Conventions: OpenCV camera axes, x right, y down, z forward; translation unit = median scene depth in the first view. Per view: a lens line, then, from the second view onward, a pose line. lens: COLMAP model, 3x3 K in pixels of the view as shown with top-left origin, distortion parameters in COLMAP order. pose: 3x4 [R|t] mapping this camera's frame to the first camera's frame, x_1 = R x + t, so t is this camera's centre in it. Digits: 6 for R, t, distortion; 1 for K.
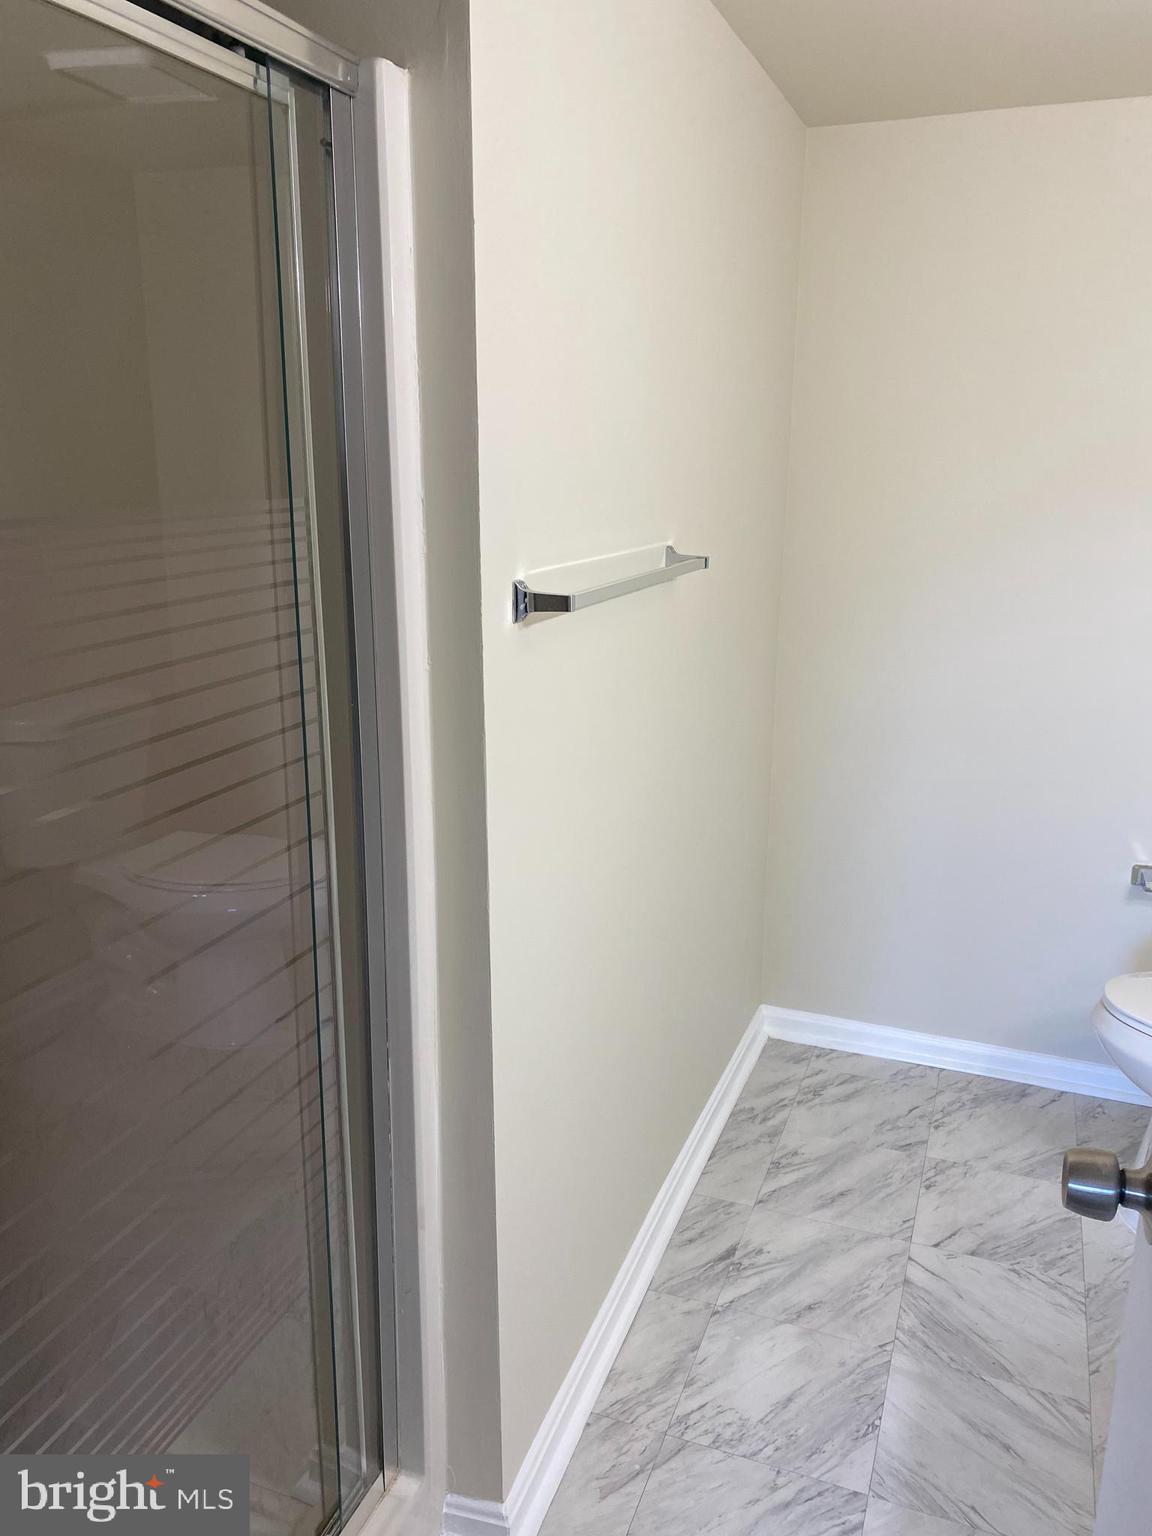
lens RADIAL K [[1188.3, 0, 575.9], [0, 1188.3, 756.4], [0, 0, 1]] dist [0.035784, -0.041950]
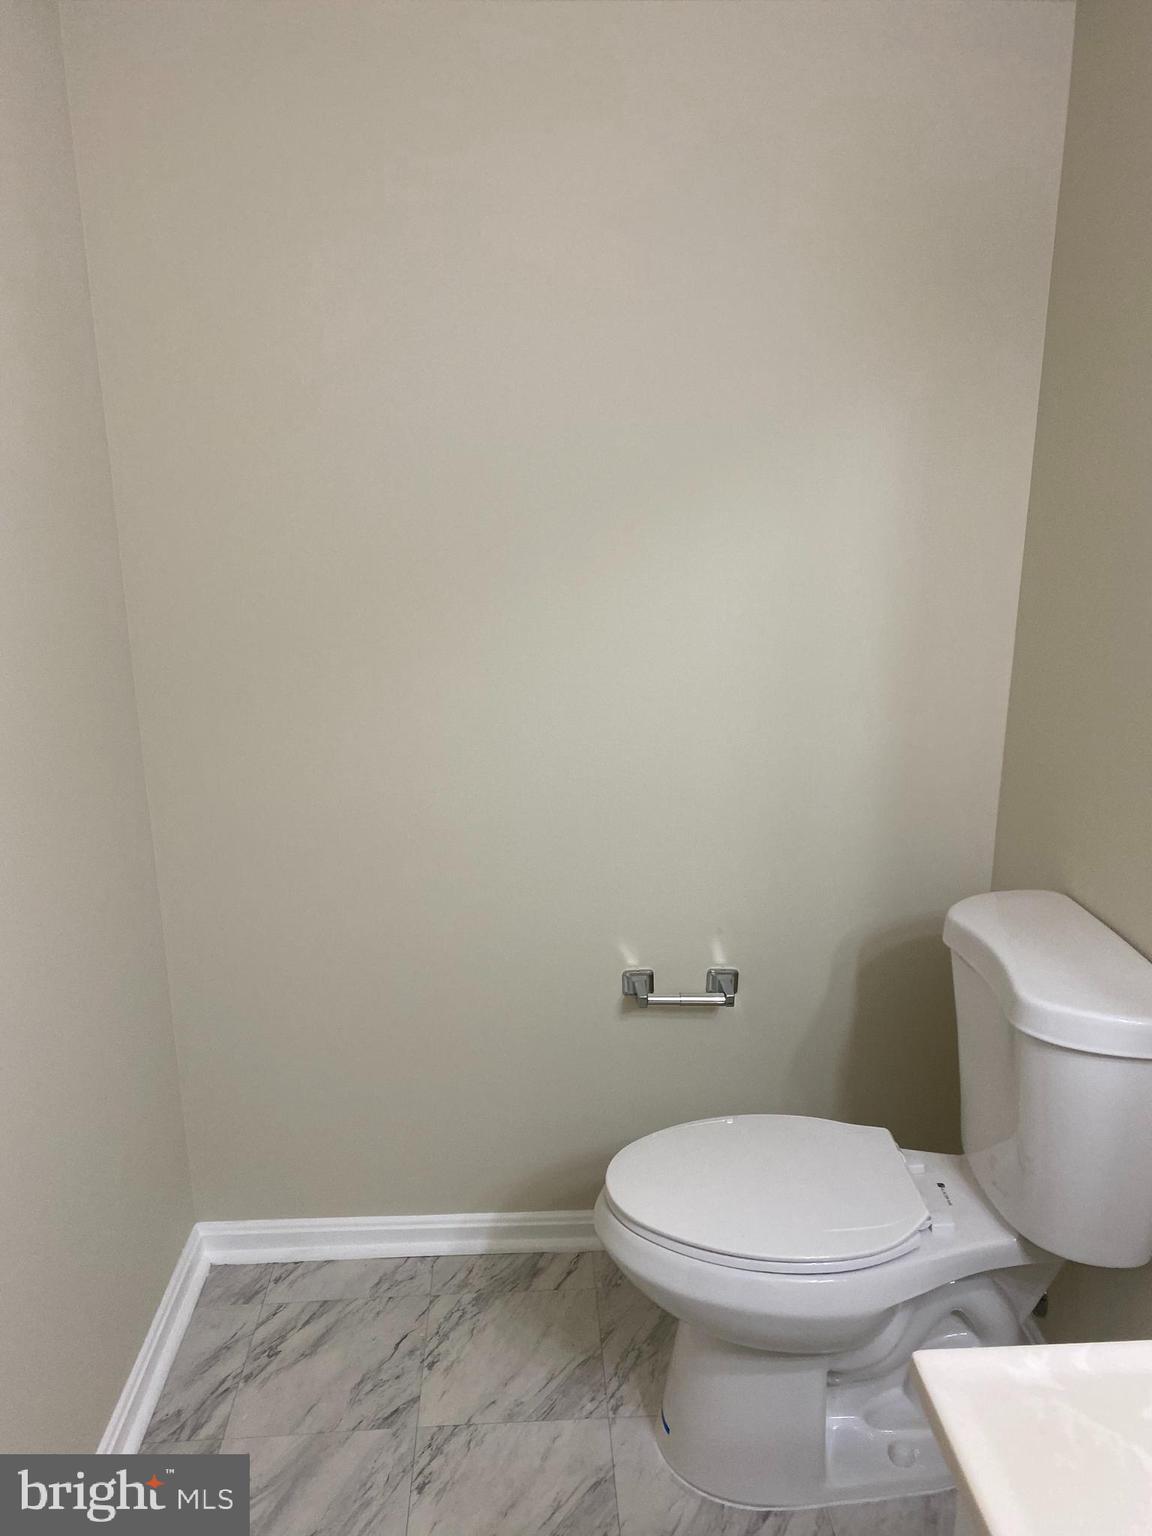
lens RADIAL K [[1188.3, 0, 568.2], [0, 1188.3, 767.5], [0, 0, 1]] dist [0.035784, -0.041950]
pose [[0.917089, -0.128258, 0.377489, 0.146130], [0.124314, 0.991629, 0.034907, -0.079654], [-0.378806, 0.014915, 0.925356, 0.266005]]
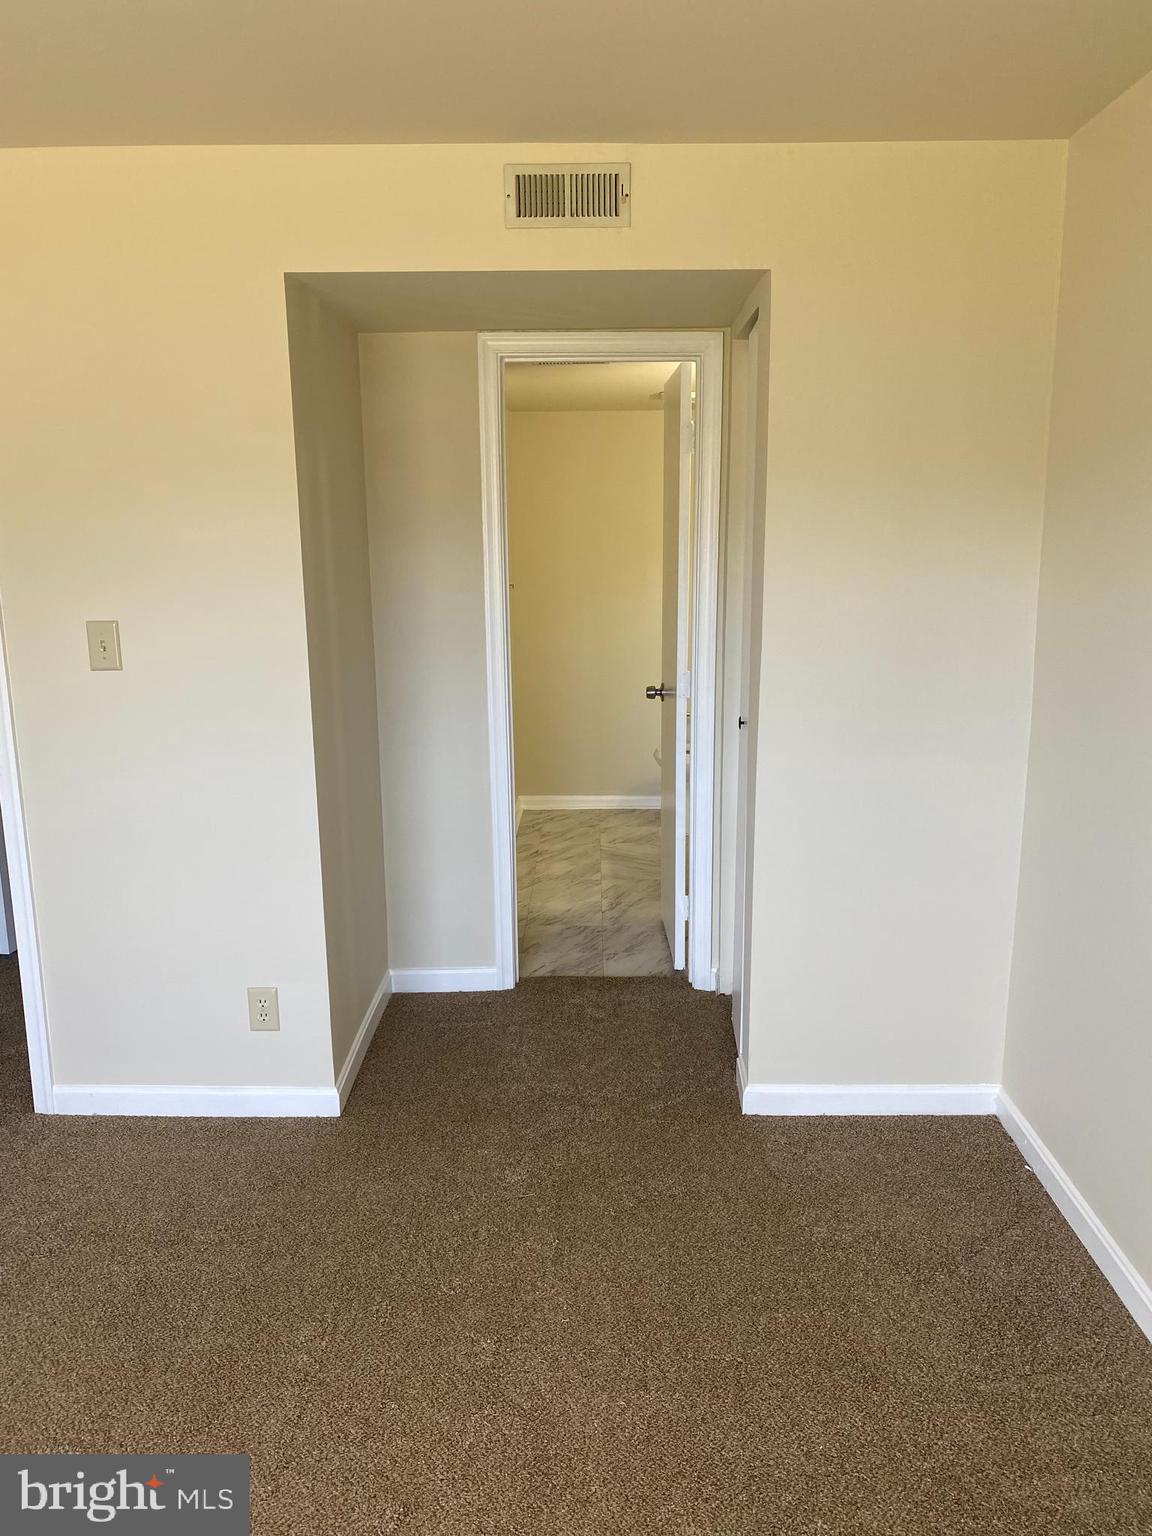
lens RADIAL K [[1188.3, 0, 574.0], [0, 1188.3, 770.0], [0, 0, 1]] dist [0.035784, -0.041950]
pose [[0.939314, -0.076022, 0.334530, -0.552036], [0.087933, 0.995914, -0.020583, 0.253460], [-0.331598, 0.048751, 0.942160, -1.260987]]
